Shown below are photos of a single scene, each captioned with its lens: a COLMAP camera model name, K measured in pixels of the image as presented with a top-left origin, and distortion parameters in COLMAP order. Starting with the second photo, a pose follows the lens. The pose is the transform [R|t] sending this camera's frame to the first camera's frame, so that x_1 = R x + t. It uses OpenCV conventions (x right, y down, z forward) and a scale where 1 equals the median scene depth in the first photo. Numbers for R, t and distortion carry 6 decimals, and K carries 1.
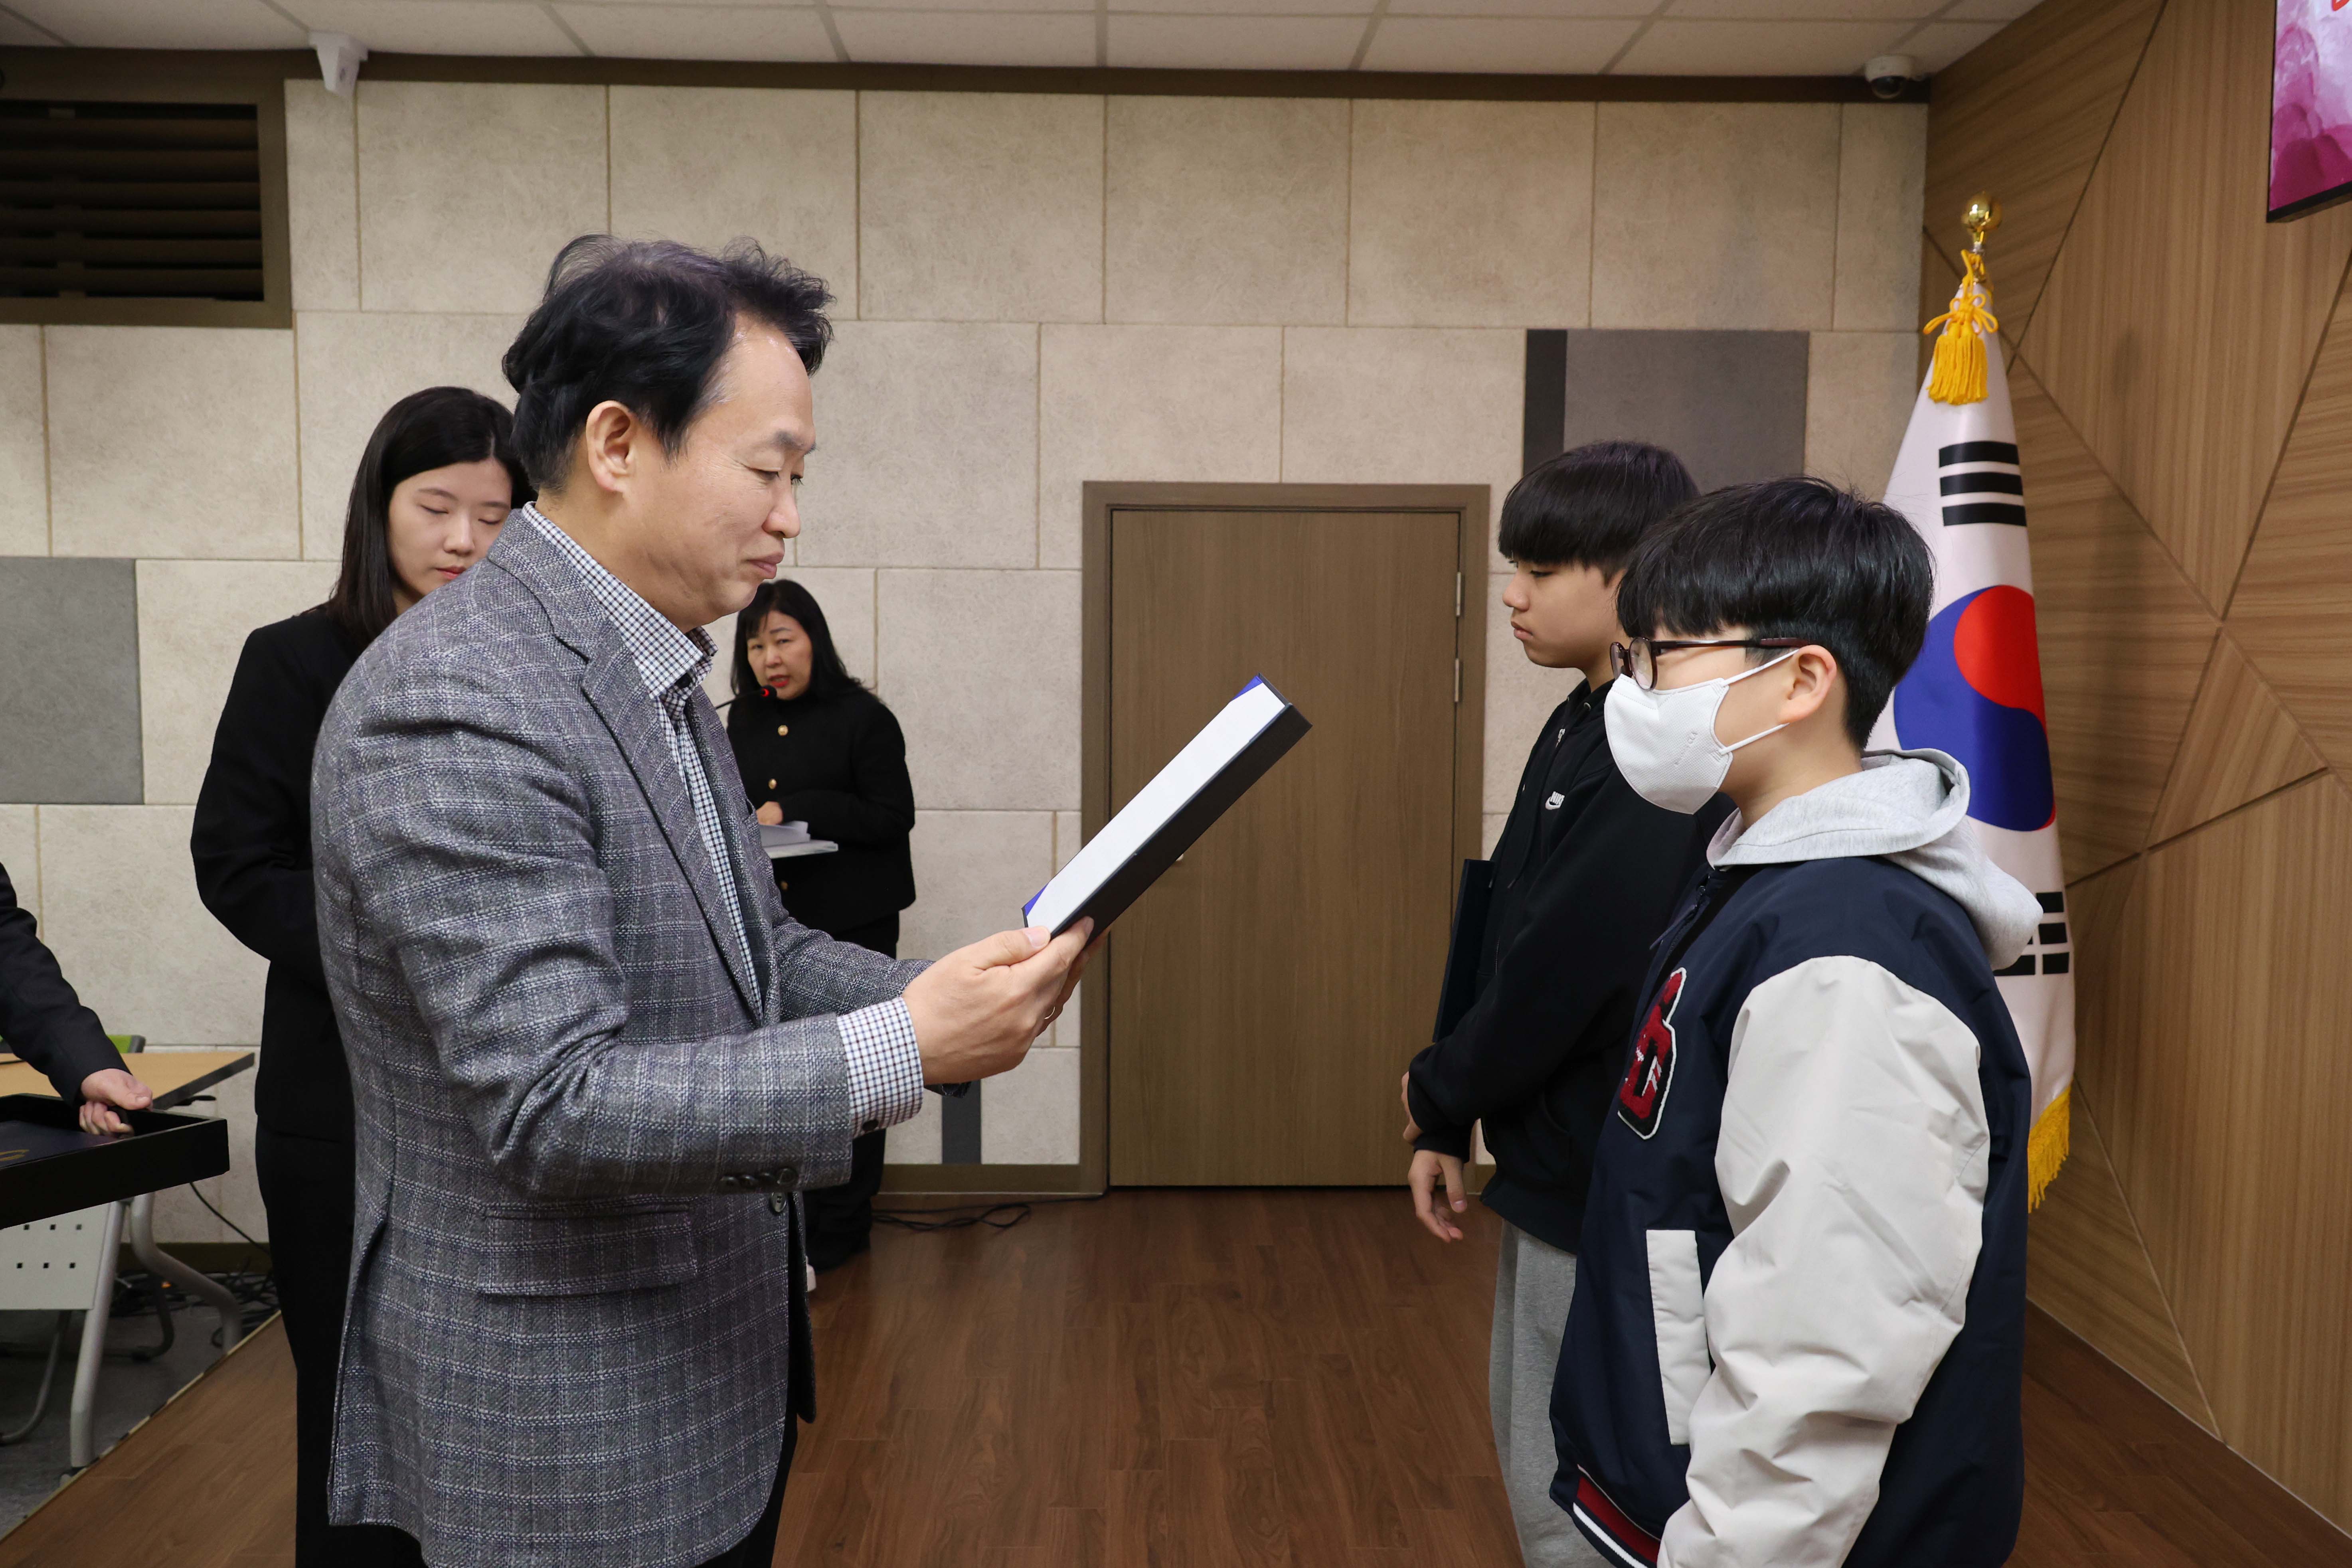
lens RADIAL K [[1900.9, 0, 1167.9], [0, 1900.9, 785.4], [0, 0, 1]] dist [0.016336, 0.009092]
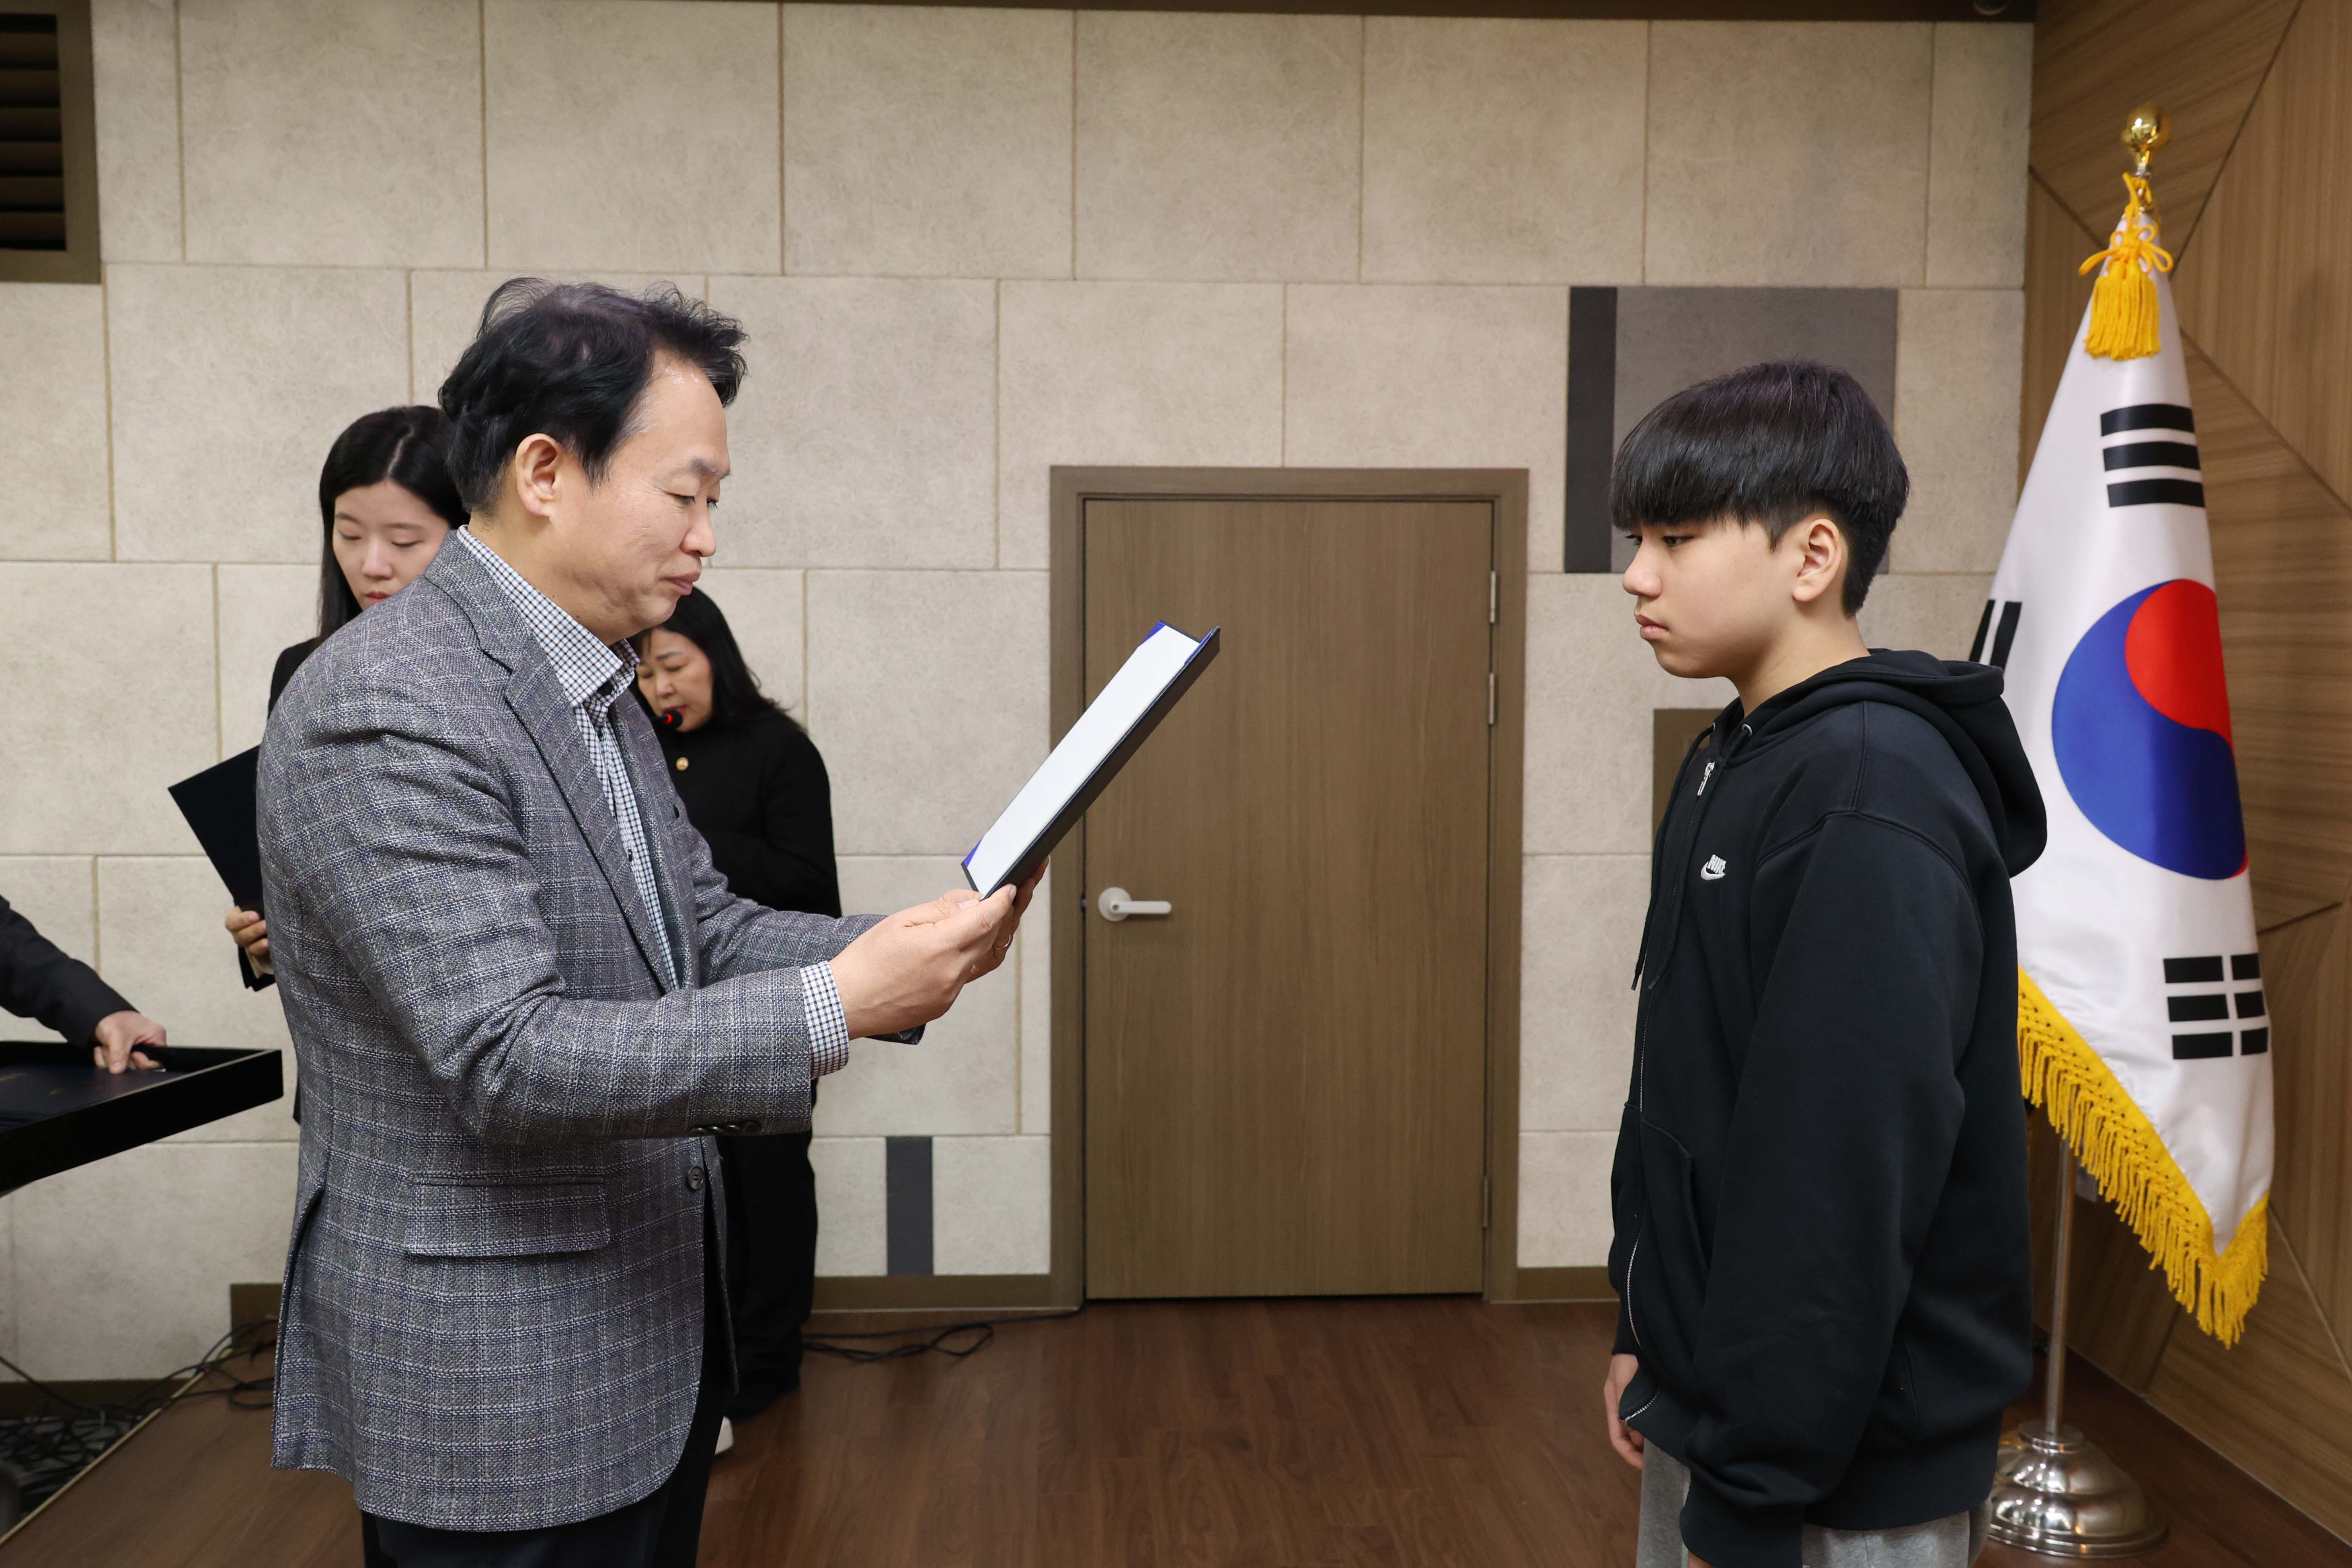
lens RADIAL K [[1983.4, 0, 1169.6], [0, 1983.4, 778.4], [0, 0, 1]] dist [0.021210, -0.000310]
pose [[0.999681, -0.006127, 0.024518, -0.014386], [0.006503, 0.999862, -0.015277, -0.006864], [-0.024421, 0.015431, 0.999583, 0.119872]]
